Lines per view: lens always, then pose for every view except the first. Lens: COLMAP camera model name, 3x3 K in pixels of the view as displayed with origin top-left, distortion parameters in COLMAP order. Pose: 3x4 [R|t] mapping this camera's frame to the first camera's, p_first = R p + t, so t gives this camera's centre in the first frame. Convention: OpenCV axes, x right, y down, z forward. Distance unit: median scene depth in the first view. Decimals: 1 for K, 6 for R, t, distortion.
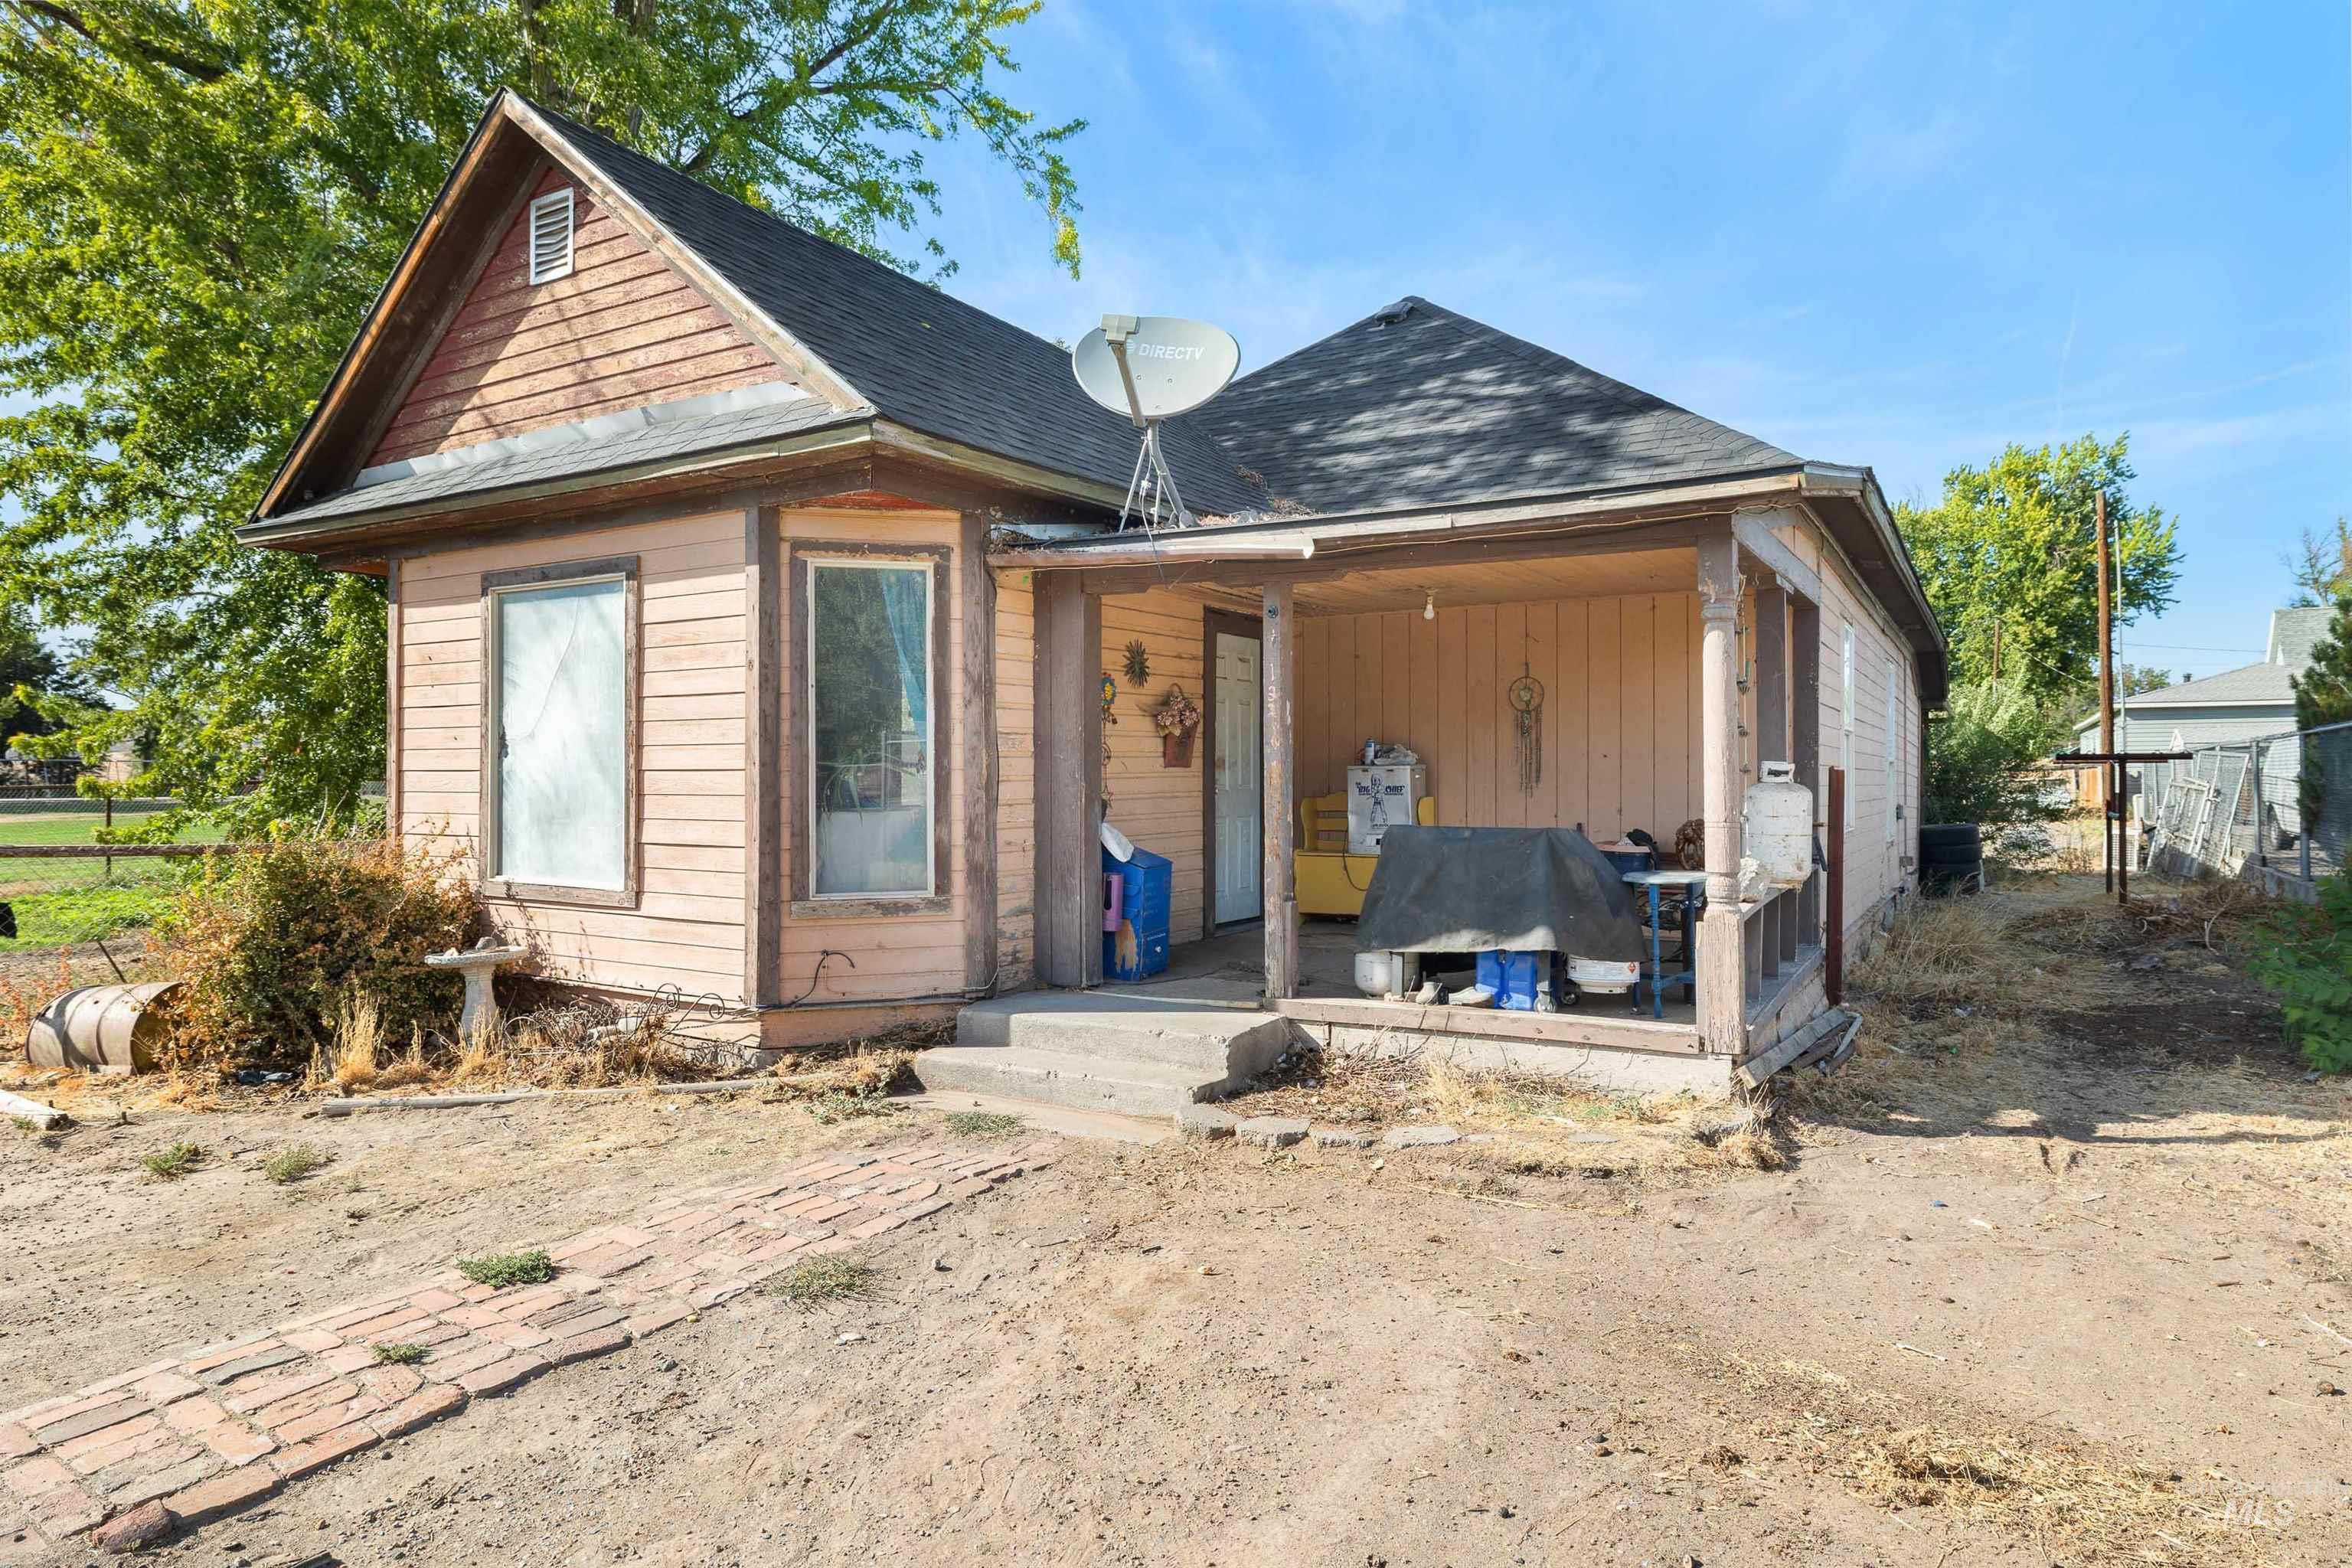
lens RADIAL K [[1346.6, 0, 1176.0], [0, 1346.6, 784.0], [0, 0, 1]] dist [-0.001010, 0.000402]
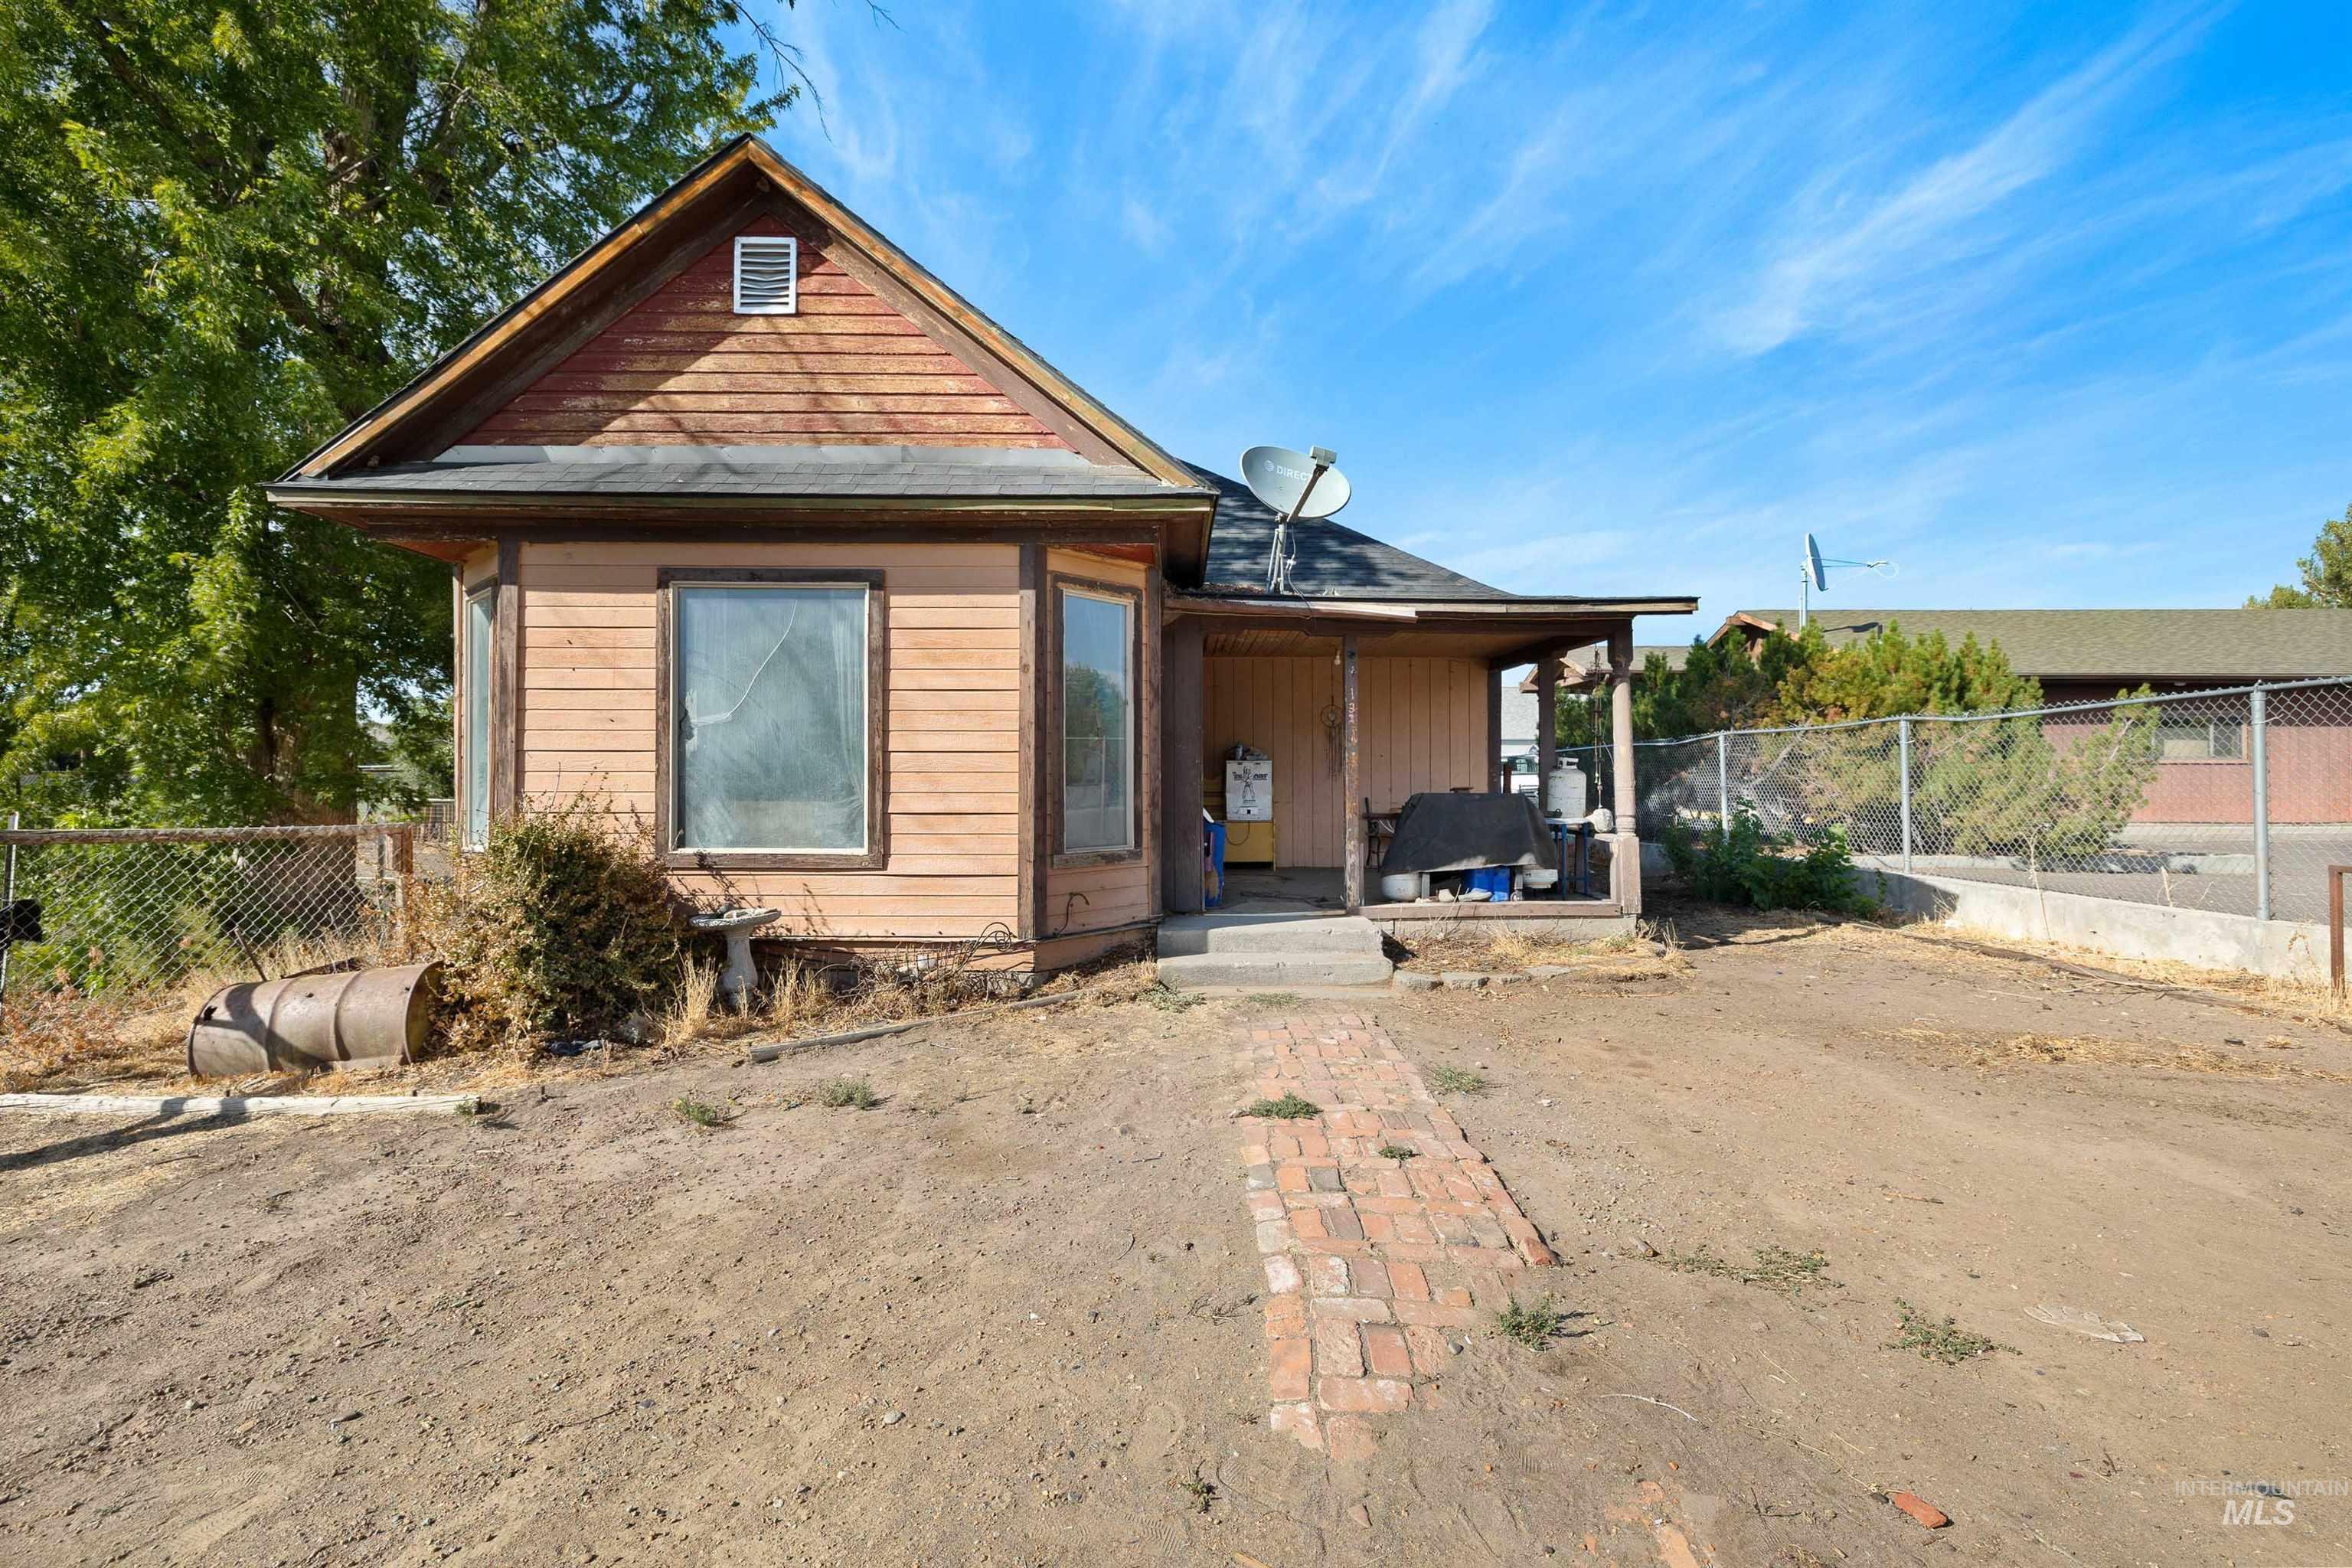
lens RADIAL K [[1020.7, 0, 1176.0], [0, 1020.7, 784.0], [0, 0, 1]] dist [-0.000976, -0.000220]
pose [[0.856057, 0.001460, 0.516880, -0.660717], [0.000958, 0.999990, -0.004411, 0.023141], [-0.516881, 0.004272, 0.856046, 0.105483]]
